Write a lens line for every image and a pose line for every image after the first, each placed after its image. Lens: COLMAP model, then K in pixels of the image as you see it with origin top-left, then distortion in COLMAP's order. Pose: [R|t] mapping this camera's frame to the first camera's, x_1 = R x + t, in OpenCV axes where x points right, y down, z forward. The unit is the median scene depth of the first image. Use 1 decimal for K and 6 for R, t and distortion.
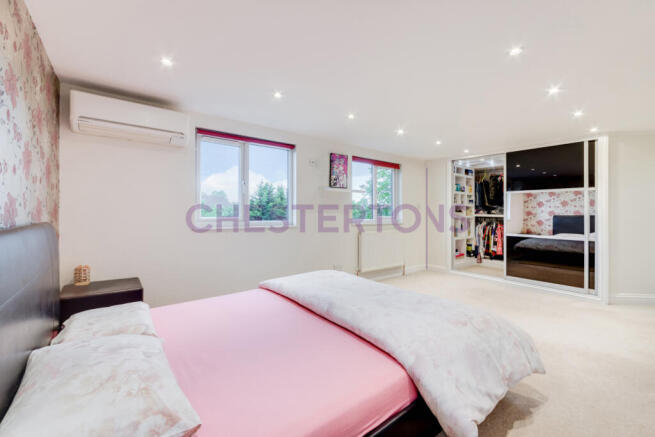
lens RADIAL K [[268.2, 0, 327.5], [0, 268.2, 218.5], [0, 0, 1]] dist [-0.000331, 0.000002]
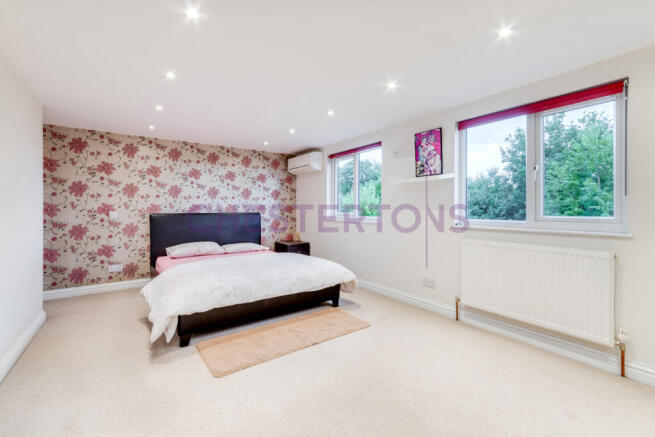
lens RADIAL K [[286.0, 0, 326.5], [0, 286.0, 212.9], [0, 0, 1]] dist [-0.000456, -0.000035]
pose [[-0.026603, 0.004347, -0.999637, 0.848343], [-0.020761, 0.999772, 0.004900, -0.008016], [0.999430, 0.020883, -0.026507, 0.740640]]
